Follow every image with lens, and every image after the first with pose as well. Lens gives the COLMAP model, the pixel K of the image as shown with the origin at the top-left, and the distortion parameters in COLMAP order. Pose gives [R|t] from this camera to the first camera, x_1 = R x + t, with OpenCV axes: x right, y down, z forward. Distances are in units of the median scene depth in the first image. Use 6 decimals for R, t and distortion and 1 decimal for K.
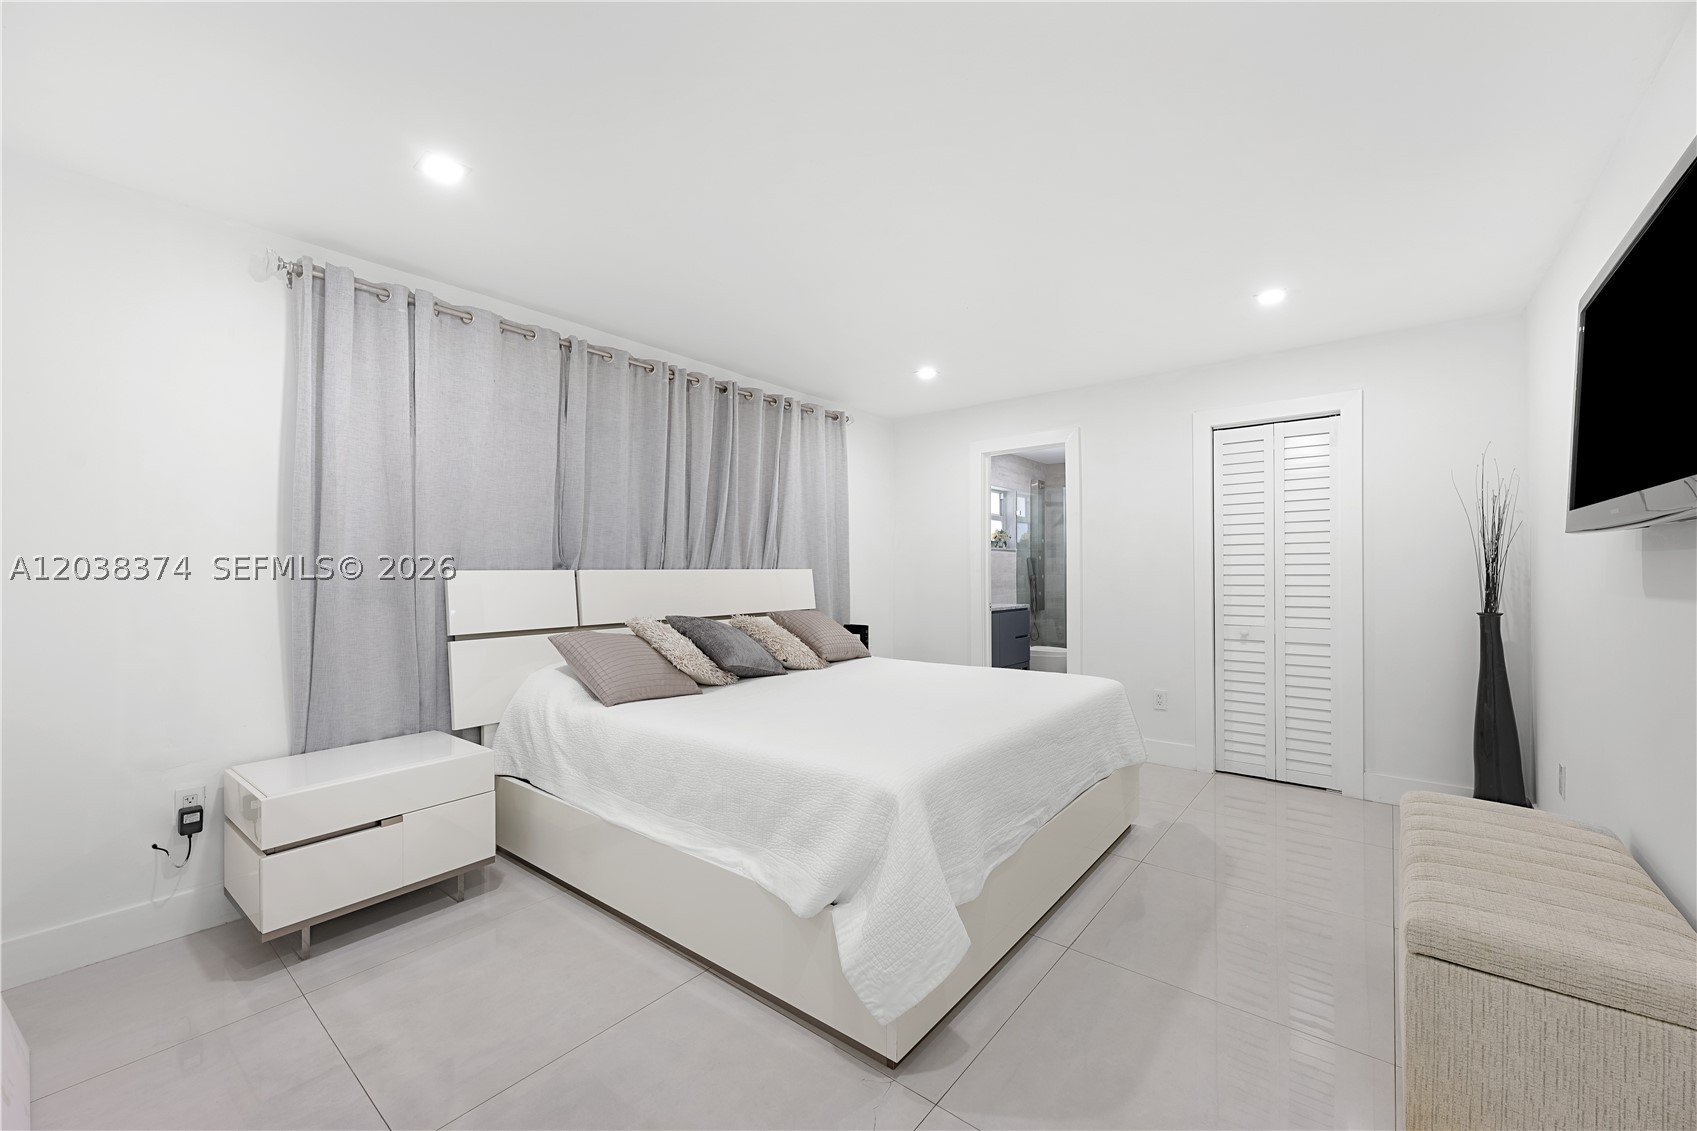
lens RADIAL K [[668.7, 0, 854.6], [0, 668.7, 569.4], [0, 0, 1]] dist [-0.001166, 0.000369]
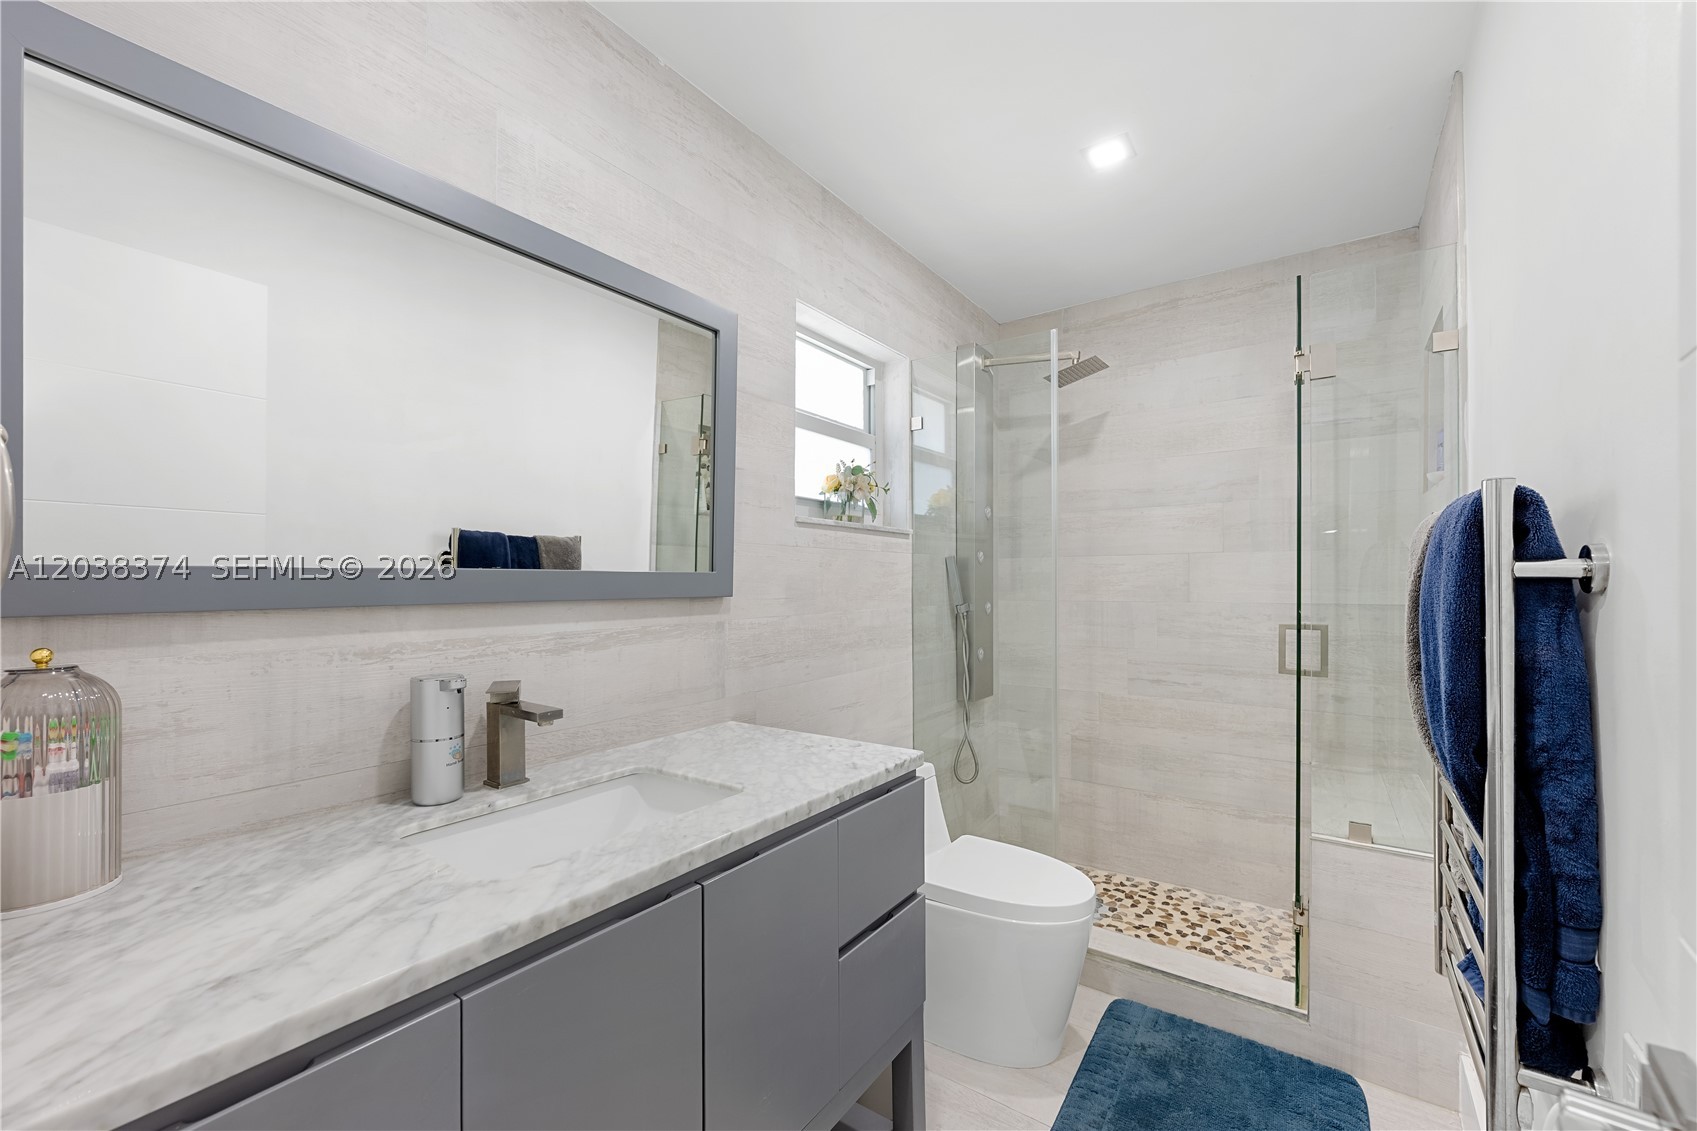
lens RADIAL K [[668.7, 0, 844.1], [0, 668.7, 564.7], [0, 0, 1]] dist [-0.001166, 0.000369]
pose [[0.998740, 0.004222, 0.050008, 0.181464], [-0.004041, 0.999985, -0.003725, -0.011334], [-0.050023, 0.003518, 0.998742, 0.626921]]
